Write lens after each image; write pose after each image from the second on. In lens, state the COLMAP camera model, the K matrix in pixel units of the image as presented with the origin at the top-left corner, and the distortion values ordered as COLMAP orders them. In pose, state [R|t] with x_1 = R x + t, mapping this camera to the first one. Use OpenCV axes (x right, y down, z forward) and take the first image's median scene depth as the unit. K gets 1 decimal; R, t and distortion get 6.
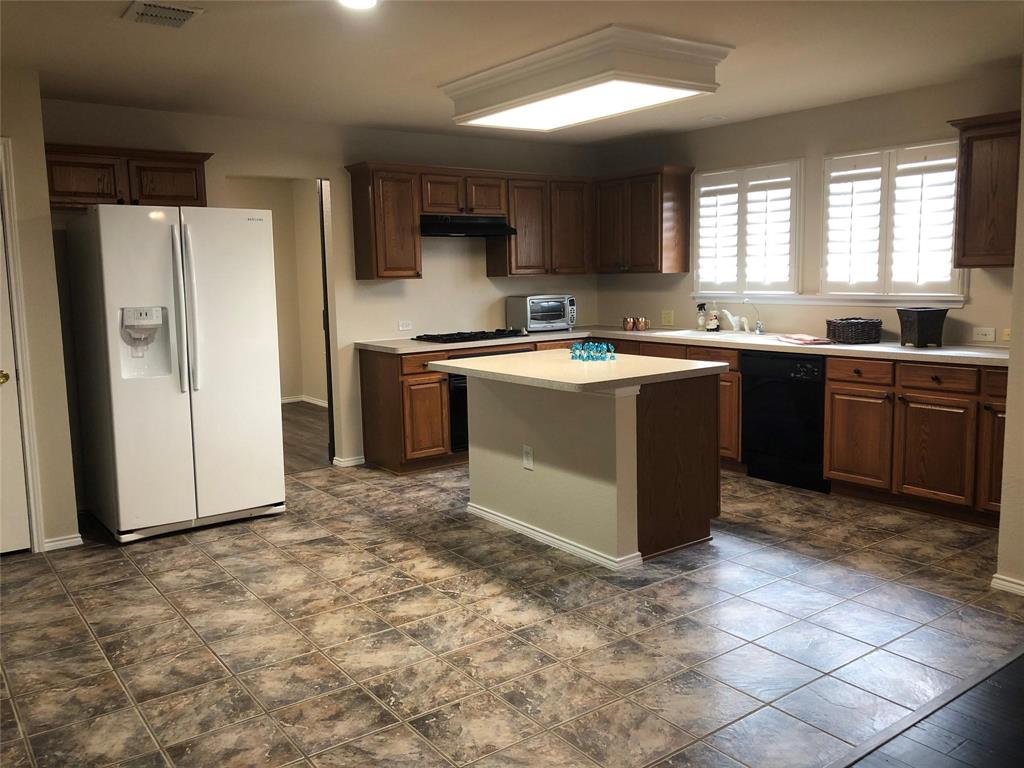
lens RADIAL K [[842.8, 0, 511.7], [0, 842.8, 370.9], [0, 0, 1]] dist [0.074401, -0.172818]
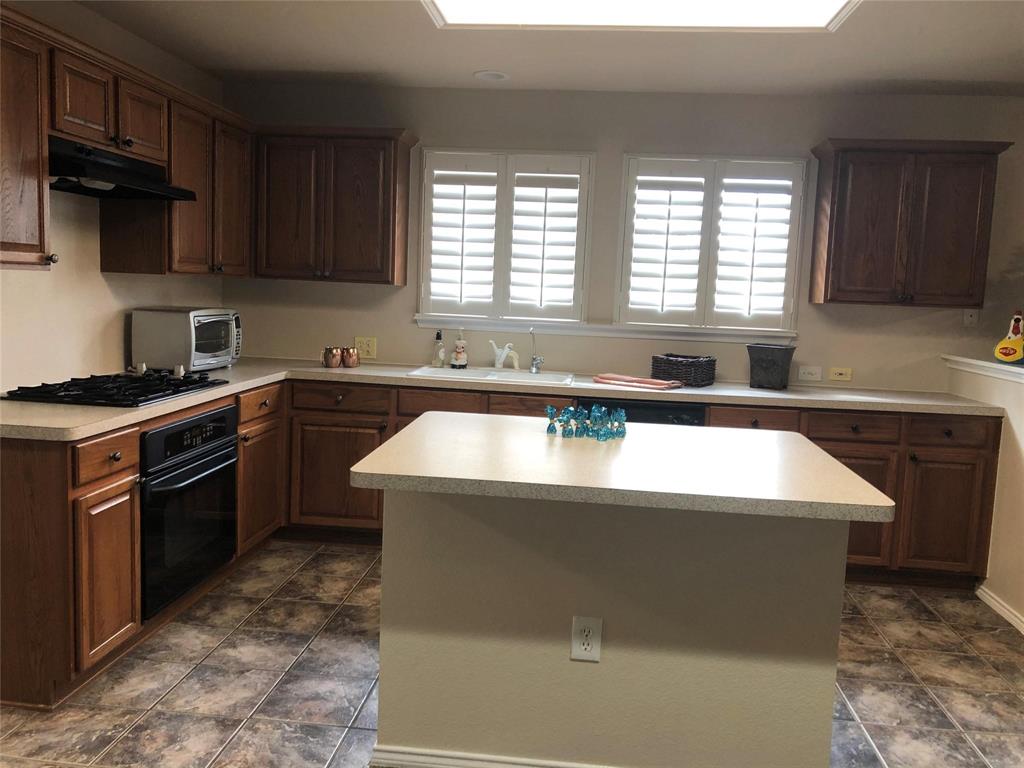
lens RADIAL K [[842.8, 0, 511.7], [0, 842.8, 370.9], [0, 0, 1]] dist [0.074401, -0.172818]
pose [[0.670727, -0.022680, 0.741358, -0.292803], [0.031034, 0.999515, 0.002501, -0.047870], [-0.741055, 0.021330, 0.671105, 0.508160]]
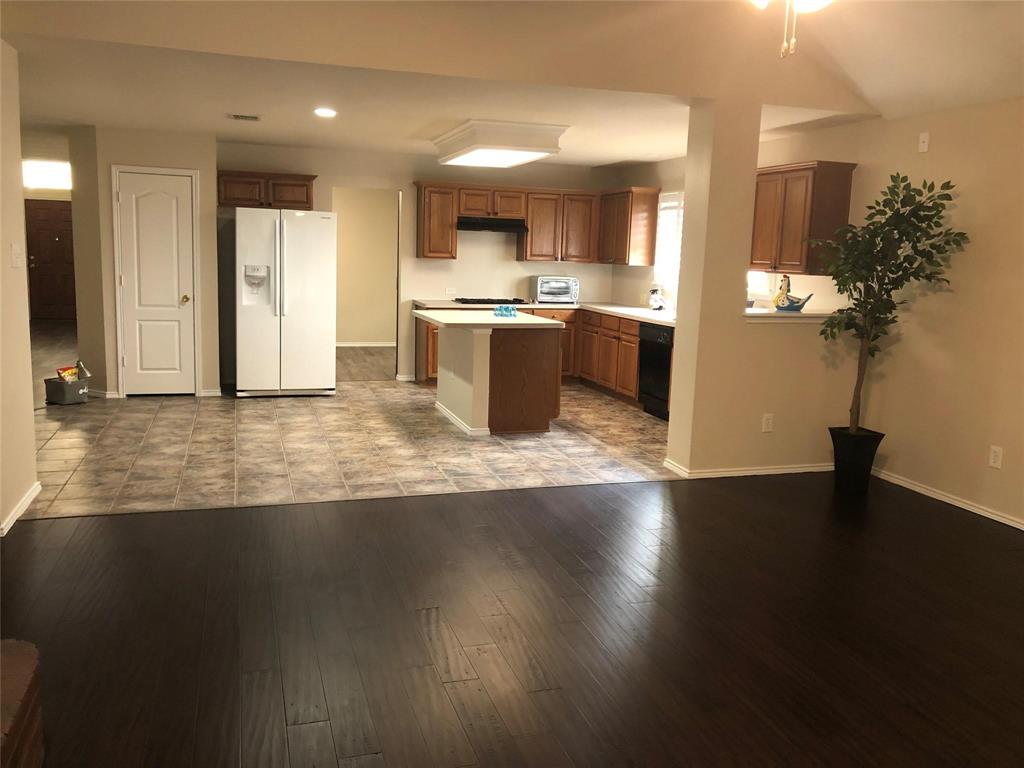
lens RADIAL K [[842.8, 0, 511.7], [0, 842.8, 370.9], [0, 0, 1]] dist [0.074401, -0.172818]
pose [[0.947145, 0.096670, -0.305895, 0.469829], [-0.090098, 0.995298, 0.035566, 0.024687], [0.307894, -0.006126, 0.951401, -0.389361]]
